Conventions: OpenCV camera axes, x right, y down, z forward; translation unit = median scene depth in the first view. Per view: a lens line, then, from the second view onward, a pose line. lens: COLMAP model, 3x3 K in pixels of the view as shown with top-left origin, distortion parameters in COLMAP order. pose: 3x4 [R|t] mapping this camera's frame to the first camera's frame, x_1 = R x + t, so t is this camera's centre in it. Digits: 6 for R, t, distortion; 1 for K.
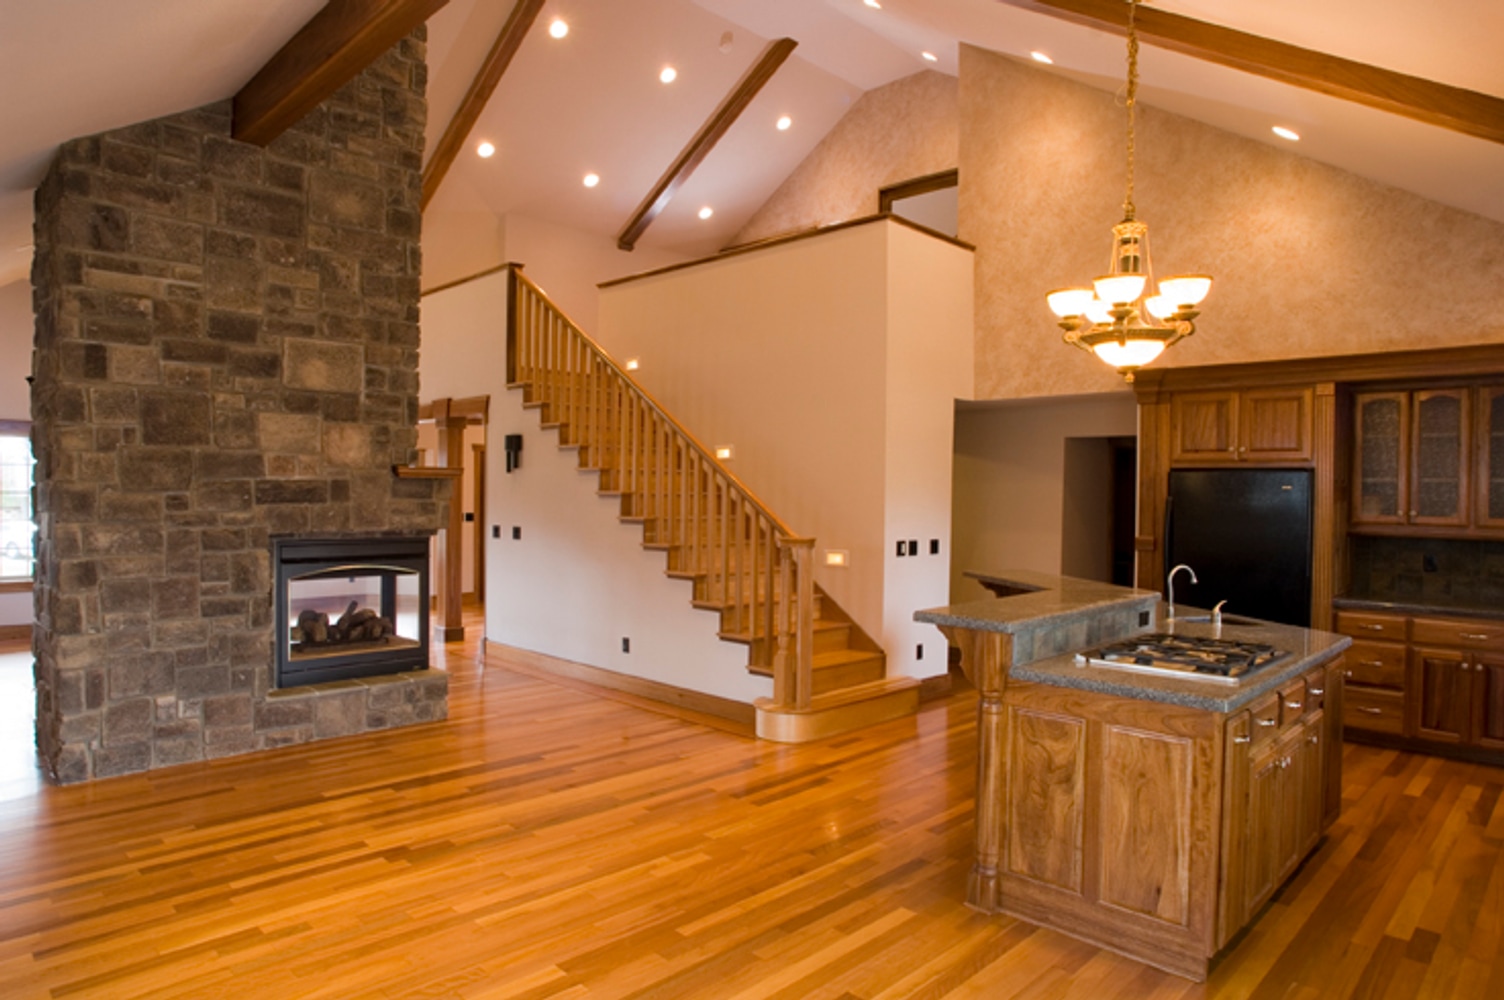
lens RADIAL K [[911.1, 0, 732.2], [0, 911.1, 504.0], [0, 0, 1]] dist [-0.086186, 0.047050]
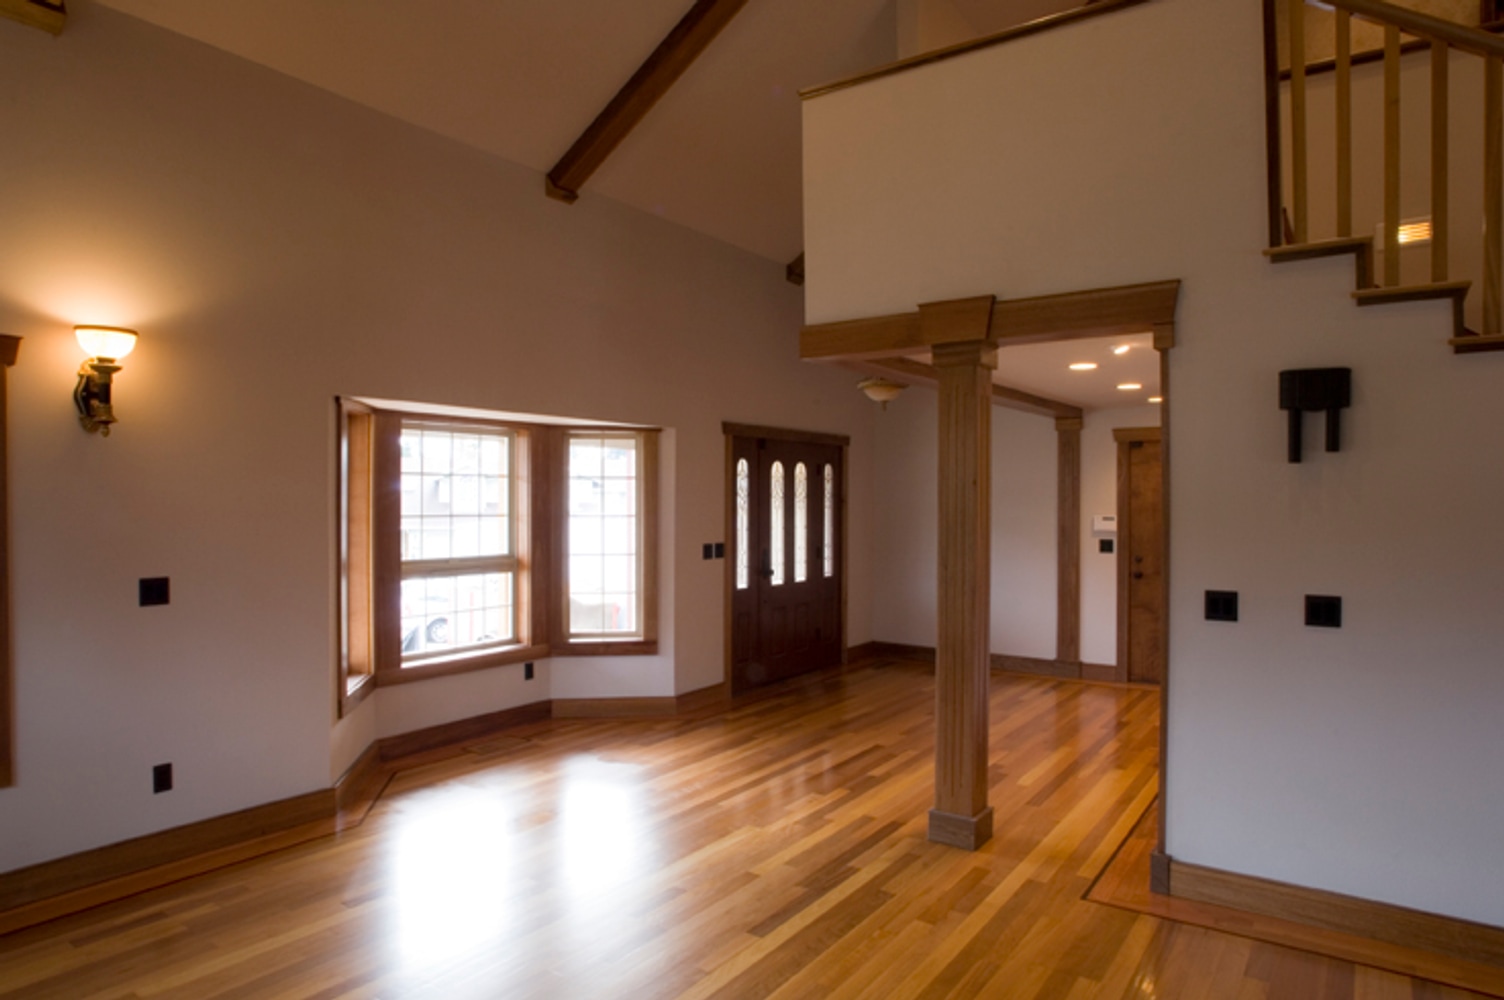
lens RADIAL K [[911.1, 0, 732.2], [0, 911.1, 504.0], [0, 0, 1]] dist [-0.086186, 0.047050]
pose [[0.987209, -0.008483, 0.159207, -0.922526], [0.009744, 0.999927, -0.007138, -0.025582], [-0.159135, 0.008598, 0.987219, 1.076364]]
